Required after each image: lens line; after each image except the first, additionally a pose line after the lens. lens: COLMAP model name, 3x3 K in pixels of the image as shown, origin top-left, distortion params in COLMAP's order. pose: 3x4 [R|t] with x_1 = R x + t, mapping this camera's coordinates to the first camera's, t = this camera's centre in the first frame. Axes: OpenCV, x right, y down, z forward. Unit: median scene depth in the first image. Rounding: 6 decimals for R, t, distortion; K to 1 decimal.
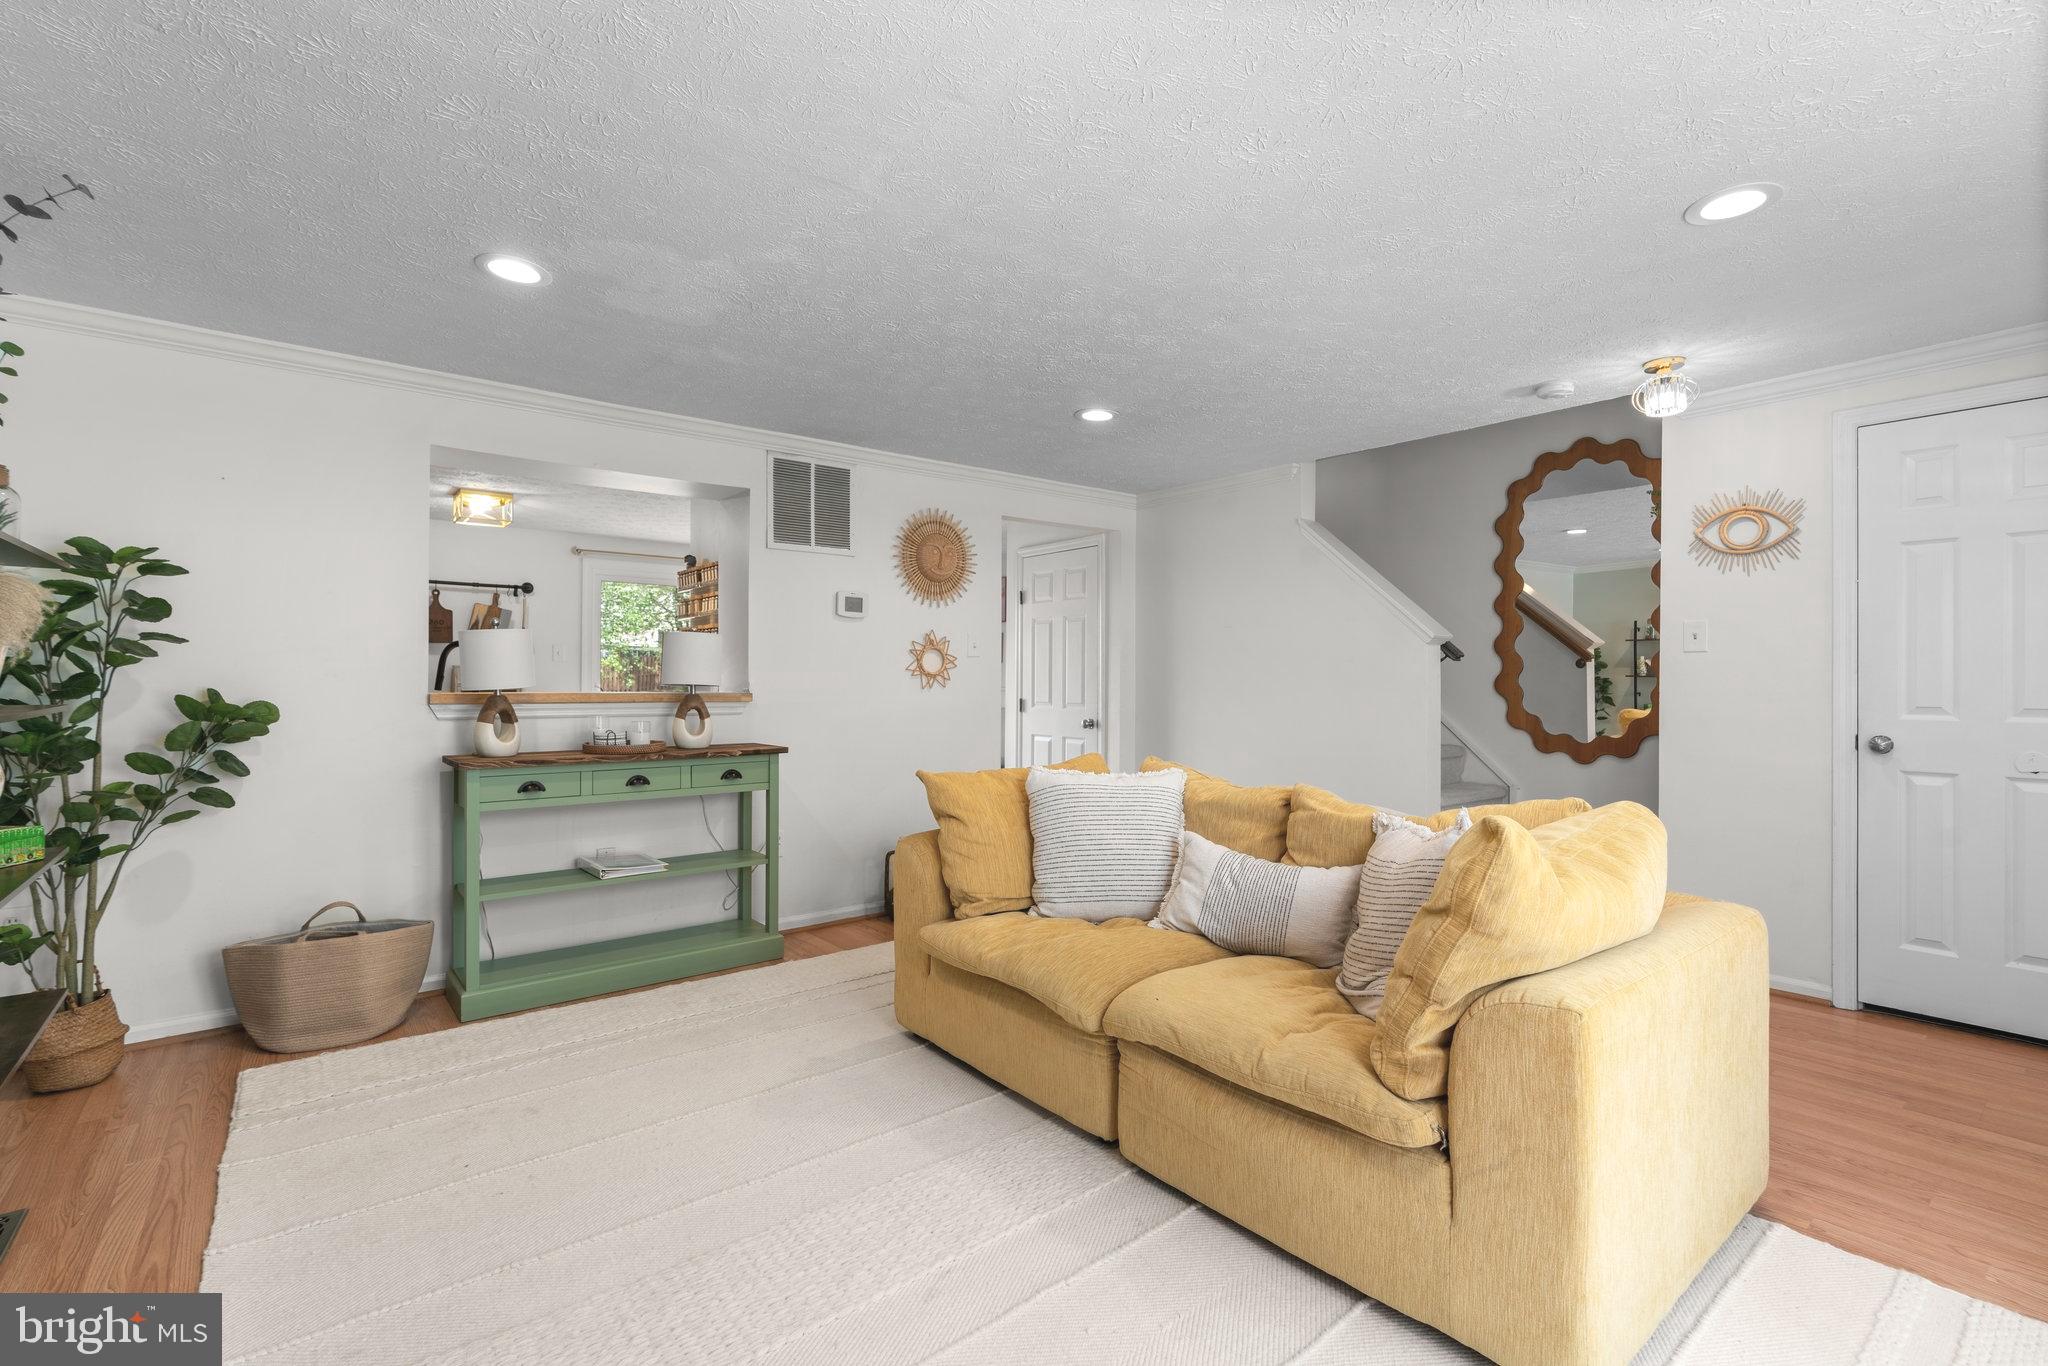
lens RADIAL K [[938.5, 0, 1015.6], [0, 938.5, 679.8], [0, 0, 1]] dist [0.001245, 0.000726]
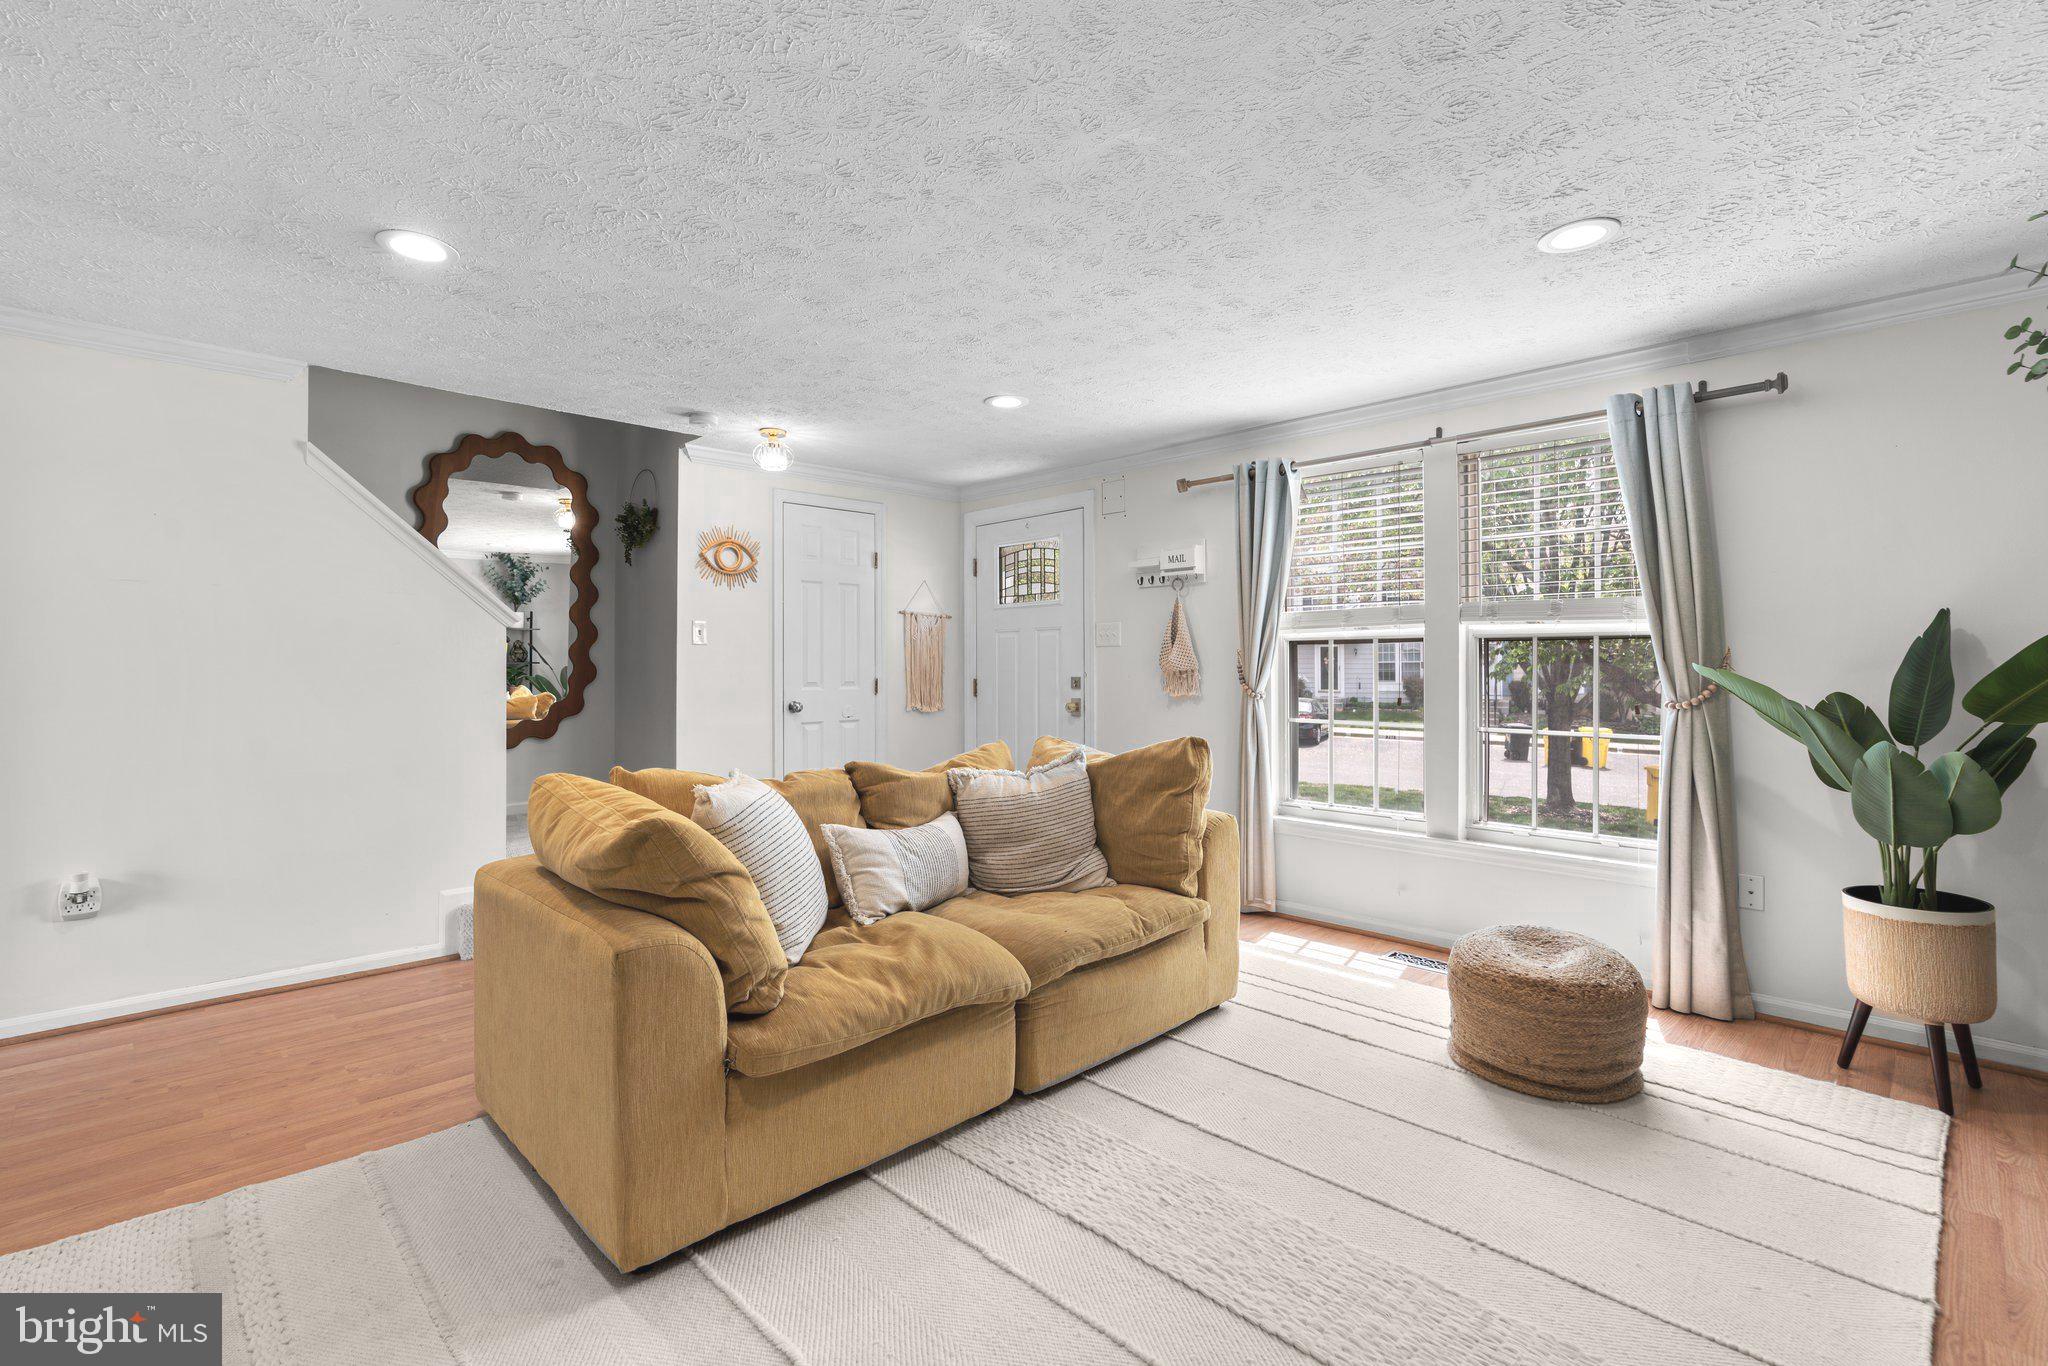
lens RADIAL K [[938.5, 0, 1015.6], [0, 938.5, 679.8], [0, 0, 1]] dist [0.001245, 0.000726]
pose [[-0.118064, -0.014991, 0.992893, -0.538931], [-0.000015, 0.999886, 0.015095, -0.000783], [-0.993006, 0.001768, -0.118051, 0.630908]]
